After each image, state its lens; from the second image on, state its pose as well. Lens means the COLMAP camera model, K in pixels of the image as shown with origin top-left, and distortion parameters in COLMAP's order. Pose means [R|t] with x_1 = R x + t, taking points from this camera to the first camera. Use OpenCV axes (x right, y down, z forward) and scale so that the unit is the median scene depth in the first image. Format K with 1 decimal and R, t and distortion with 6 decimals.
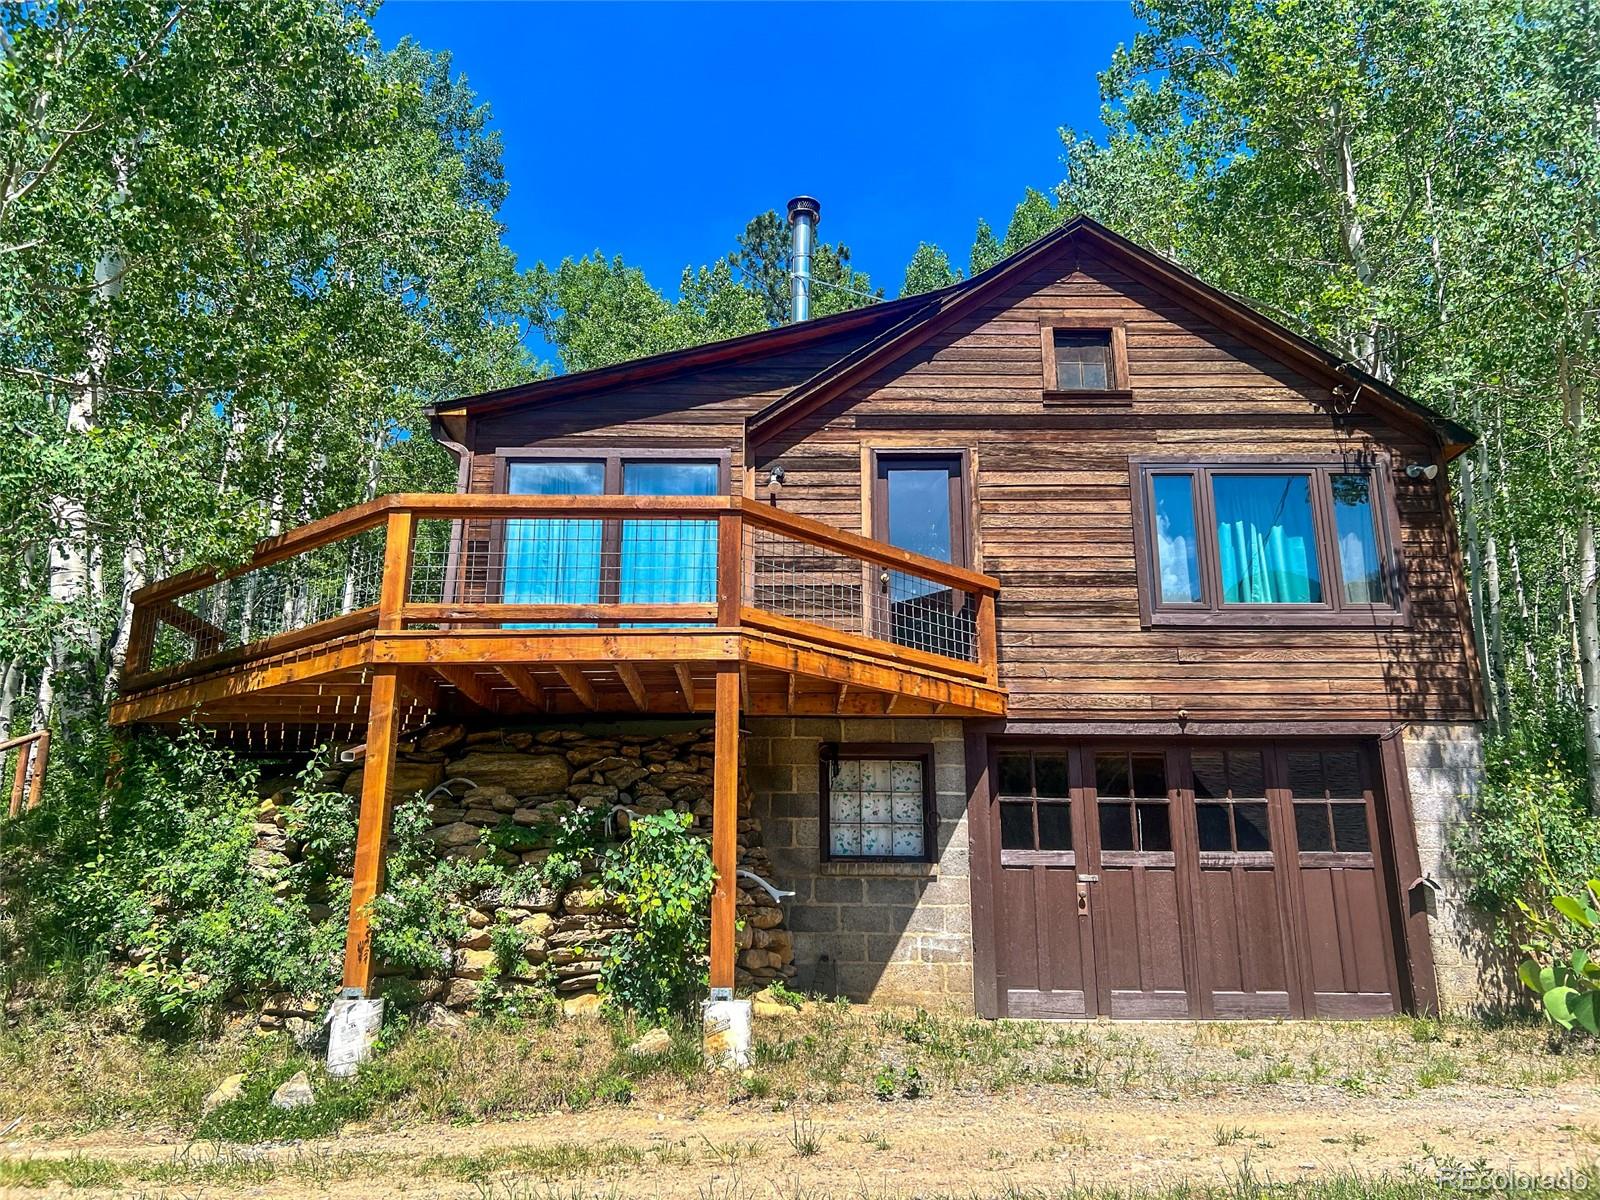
lens RADIAL K [[1219.8, 0, 799.5], [0, 1219.8, 602.7], [0, 0, 1]] dist [0.046633, 0.004734]
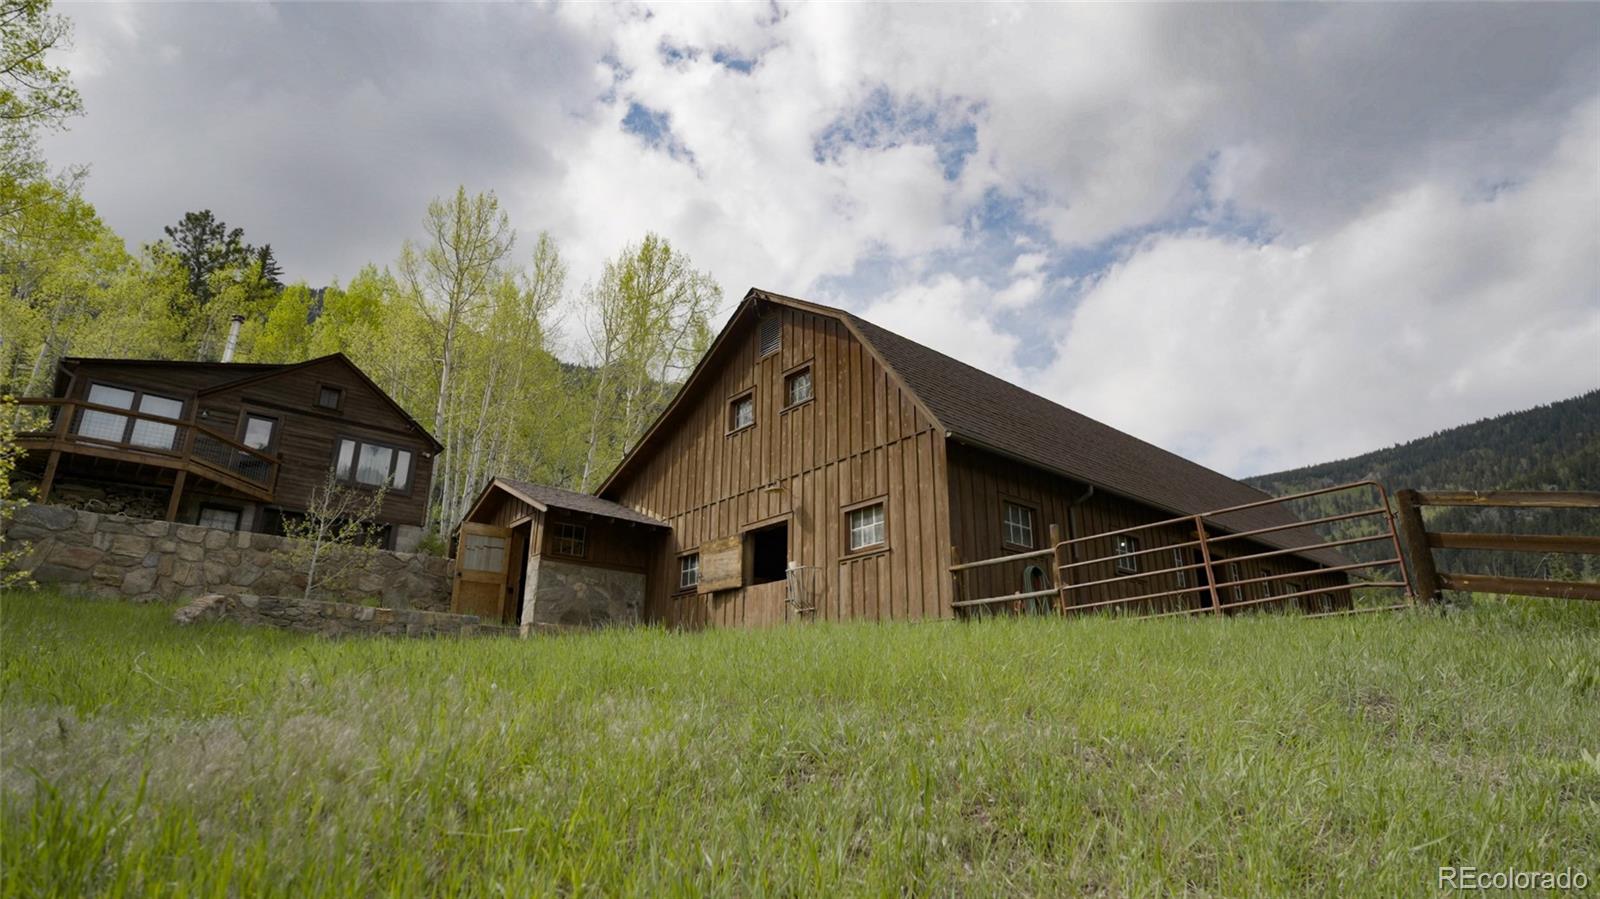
lens RADIAL K [[857.9, 0, 801.9], [0, 857.9, 444.1], [0, 0, 1]] dist [-0.028050, 0.021913]
pose [[0.763862, 0.212390, 0.609430, -0.165288], [-0.174239, 0.977100, -0.122133, -0.028026], [-0.621414, -0.012894, 0.783376, -1.617382]]
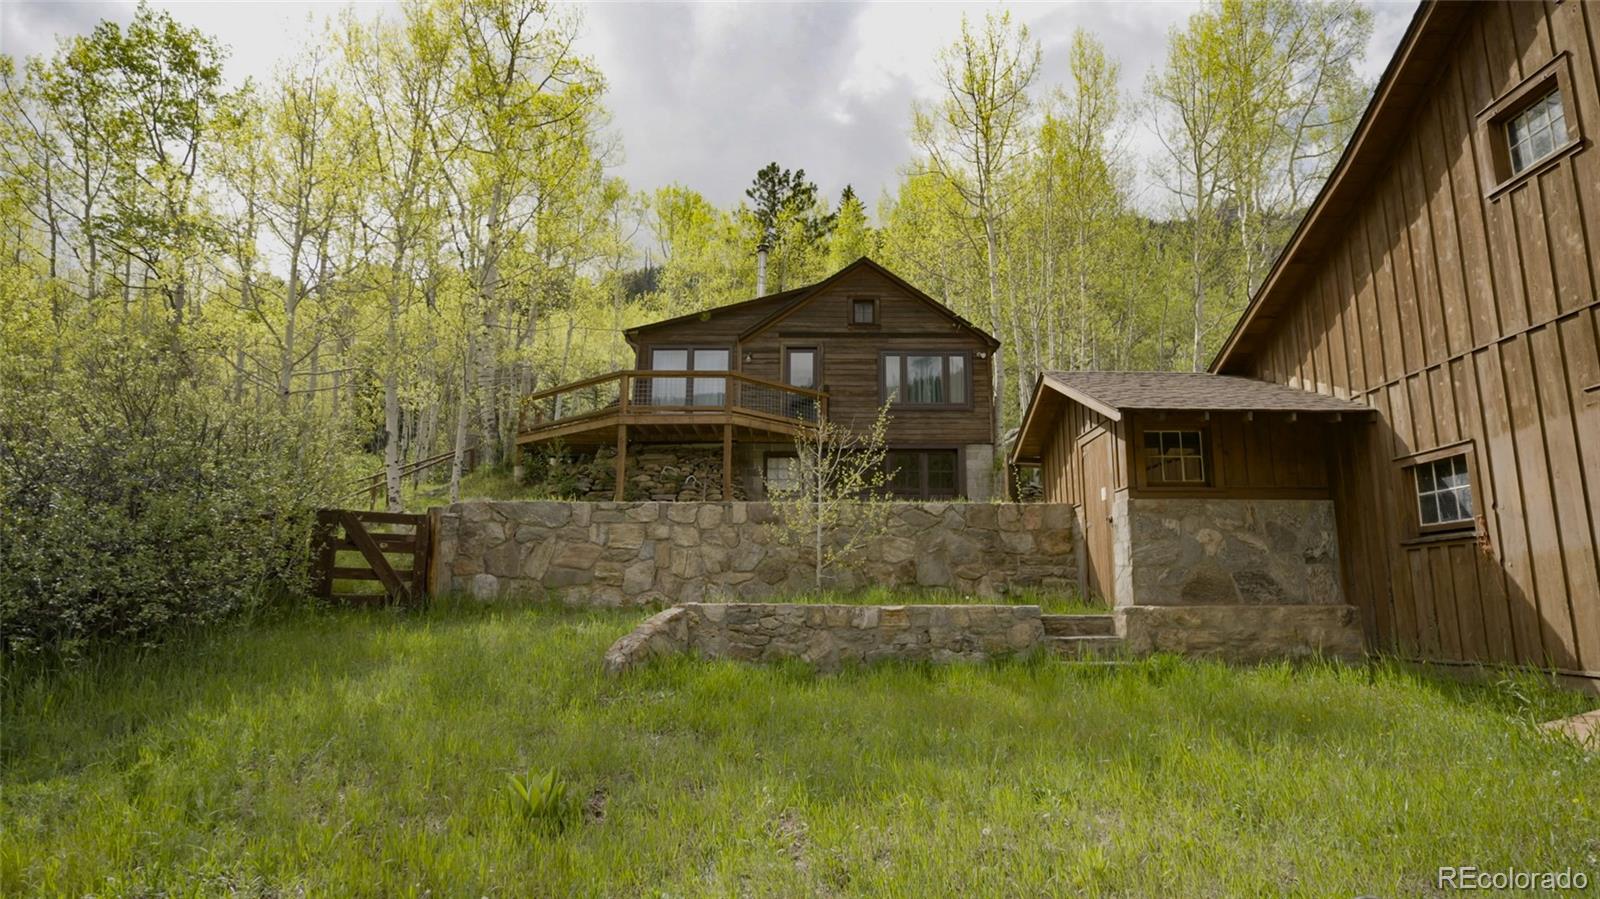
lens RADIAL K [[857.9, 0, 801.9], [0, 857.9, 444.1], [0, 0, 1]] dist [-0.028050, 0.021913]
pose [[0.999846, 0.003015, -0.017289, 0.141944], [-0.001621, 0.996787, 0.080086, -0.063480], [0.017475, -0.080045, 0.996638, -0.995977]]
